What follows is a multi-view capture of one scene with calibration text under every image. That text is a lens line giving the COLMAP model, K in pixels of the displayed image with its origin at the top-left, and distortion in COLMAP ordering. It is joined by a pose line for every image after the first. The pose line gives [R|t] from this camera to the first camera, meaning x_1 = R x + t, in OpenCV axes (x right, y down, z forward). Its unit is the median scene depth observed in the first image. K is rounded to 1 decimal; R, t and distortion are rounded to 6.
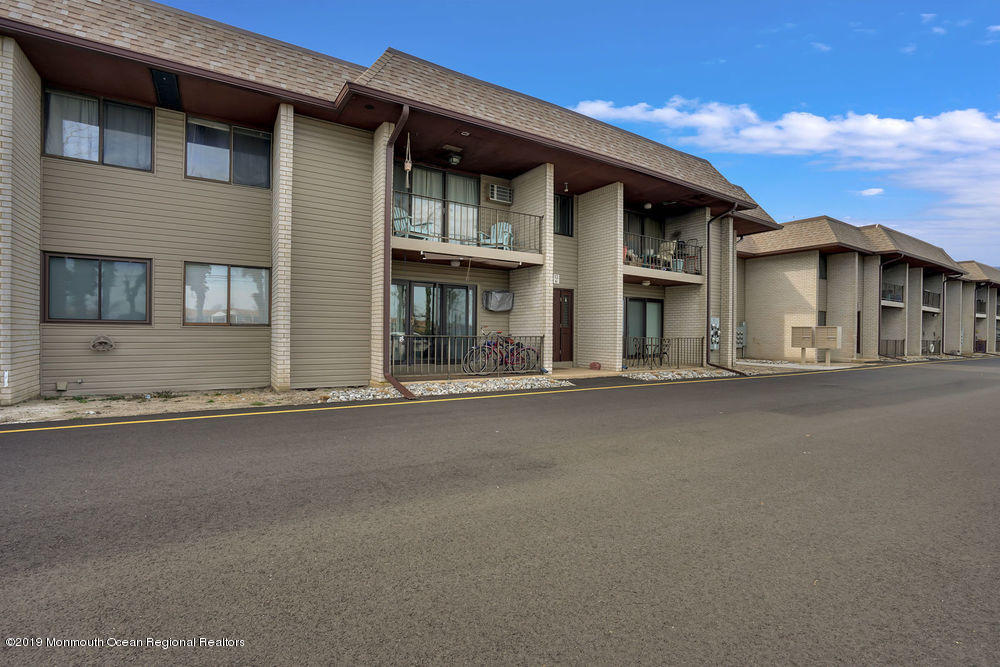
lens RADIAL K [[489.3, 0, 499.3], [0, 489.3, 337.0], [0, 0, 1]] dist [-0.055768, 0.022310]
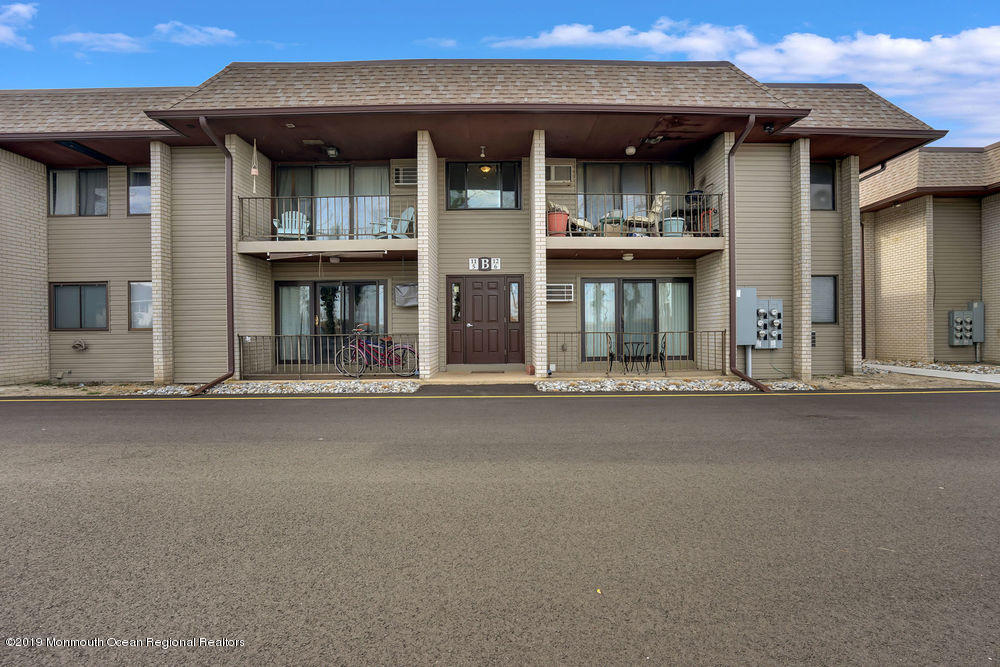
lens RADIAL K [[489.3, 0, 499.3], [0, 489.3, 337.0], [0, 0, 1]] dist [-0.055768, 0.022310]
pose [[0.836273, -0.013259, -0.548154, 0.679052], [0.015358, 0.999882, -0.000756, 0.007489], [0.548099, -0.007786, 0.836377, 0.362808]]
